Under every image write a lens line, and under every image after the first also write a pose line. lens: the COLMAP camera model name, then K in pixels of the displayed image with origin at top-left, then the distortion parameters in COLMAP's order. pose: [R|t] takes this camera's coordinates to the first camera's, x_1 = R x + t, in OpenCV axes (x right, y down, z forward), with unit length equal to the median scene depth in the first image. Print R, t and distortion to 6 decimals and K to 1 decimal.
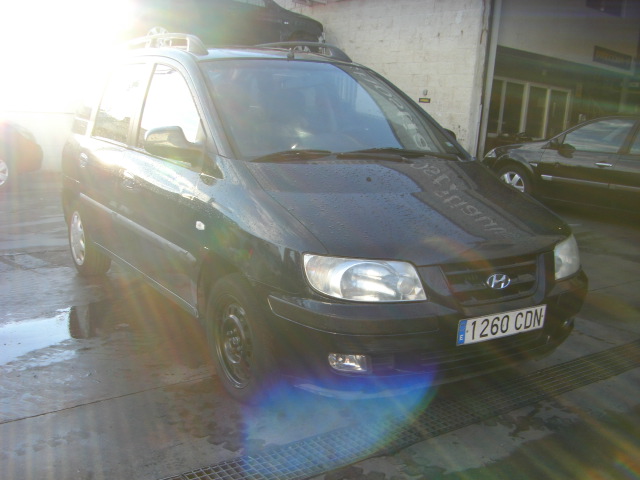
lens RADIAL K [[728.0, 0, 292.5], [0, 728.0, 311.2], [0, 0, 1]] dist [-0.169314, 0.048589]
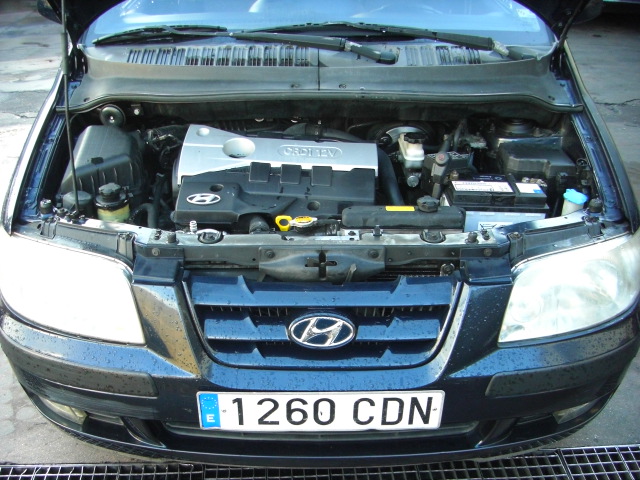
lens RADIAL K [[728.0, 0, 292.5], [0, 728.0, 311.2], [0, 0, 1]] dist [-0.169314, 0.048589]
pose [[0.844598, 0.252746, -0.471989, 0.504831], [-0.118651, 0.948000, 0.295326, -0.203527], [0.522088, -0.193430, 0.830668, 0.559684]]
